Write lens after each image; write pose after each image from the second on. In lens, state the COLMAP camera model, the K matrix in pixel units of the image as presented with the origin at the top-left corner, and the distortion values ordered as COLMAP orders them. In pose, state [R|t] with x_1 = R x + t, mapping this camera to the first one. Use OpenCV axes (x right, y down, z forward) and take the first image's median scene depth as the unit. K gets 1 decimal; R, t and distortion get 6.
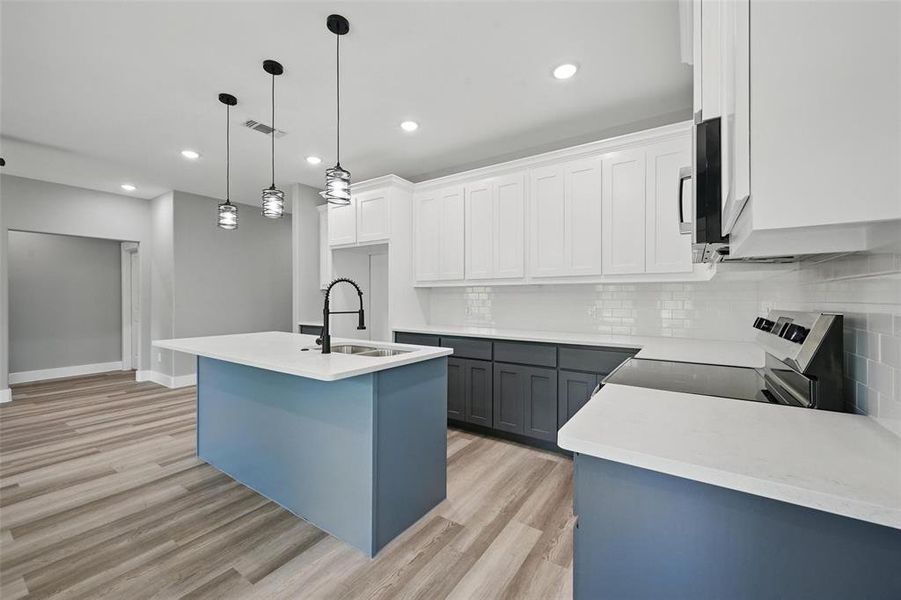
lens RADIAL K [[360.6, 0, 449.8], [0, 360.6, 296.9], [0, 0, 1]] dist [0.000486, 0.000551]
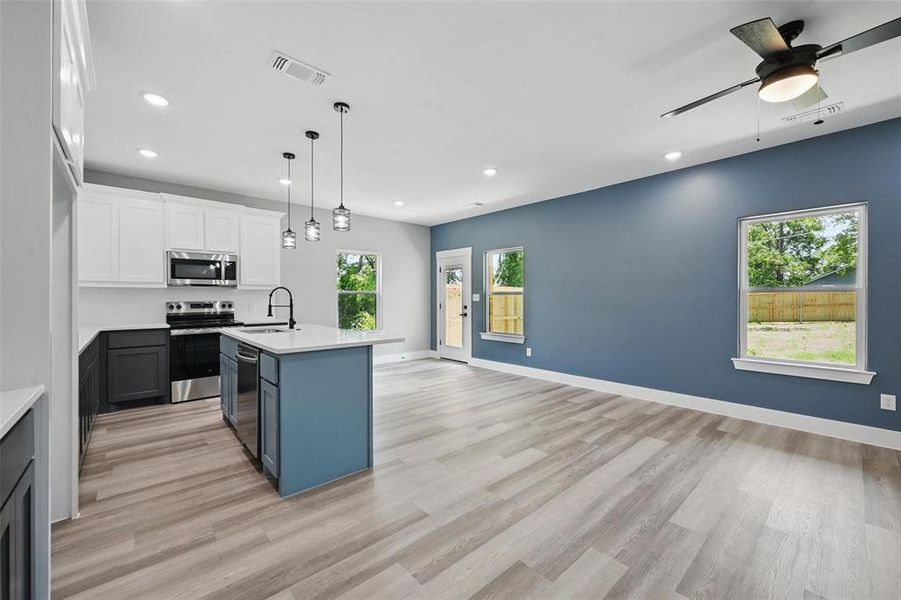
lens RADIAL K [[360.6, 0, 453.4], [0, 360.6, 297.9], [0, 0, 1]] dist [0.000486, 0.000551]
pose [[-0.971905, 0.002470, 0.235362, -1.418784], [0.001127, 0.999982, -0.005842, 0.014247], [-0.235372, -0.005413, -0.971890, 2.342816]]
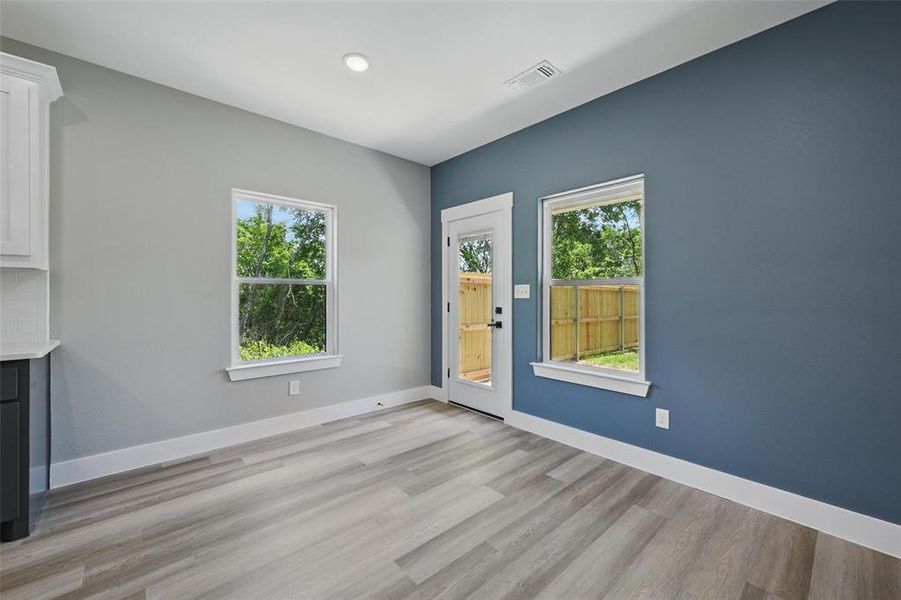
lens RADIAL K [[360.6, 0, 454.2], [0, 360.6, 294.1], [0, 0, 1]] dist [0.000486, 0.000551]
pose [[-0.973123, 0.001484, 0.230281, -0.976834], [-0.000548, 0.999961, -0.008762, 0.018270], [-0.230285, -0.008653, -0.973085, 0.945881]]
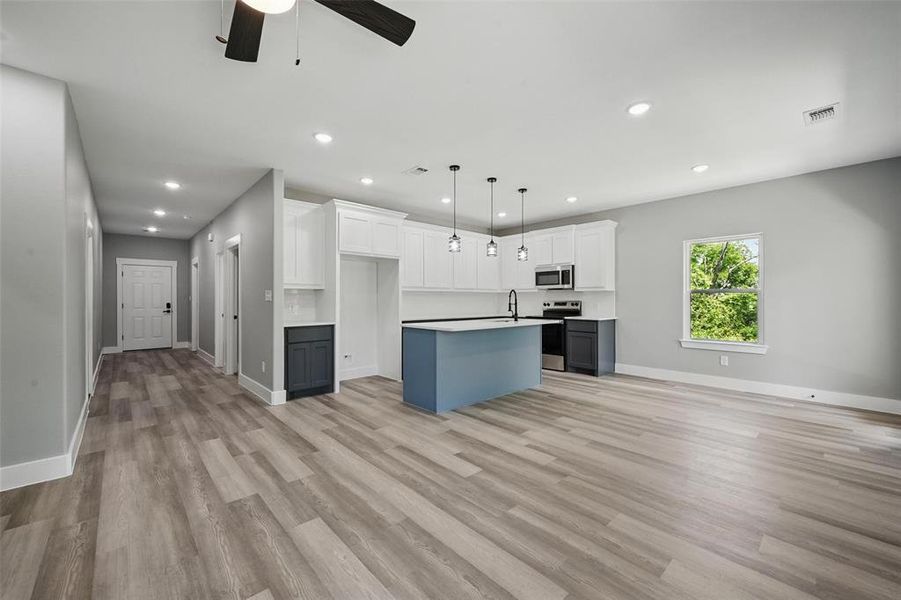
lens RADIAL K [[360.6, 0, 452.2], [0, 360.6, 299.7], [0, 0, 1]] dist [0.000486, 0.000551]
pose [[0.221175, 0.000059, 0.975234, -2.541431], [-0.003384, 0.999994, 0.000707, 0.013376], [-0.975228, -0.003457, 0.221174, 0.814473]]
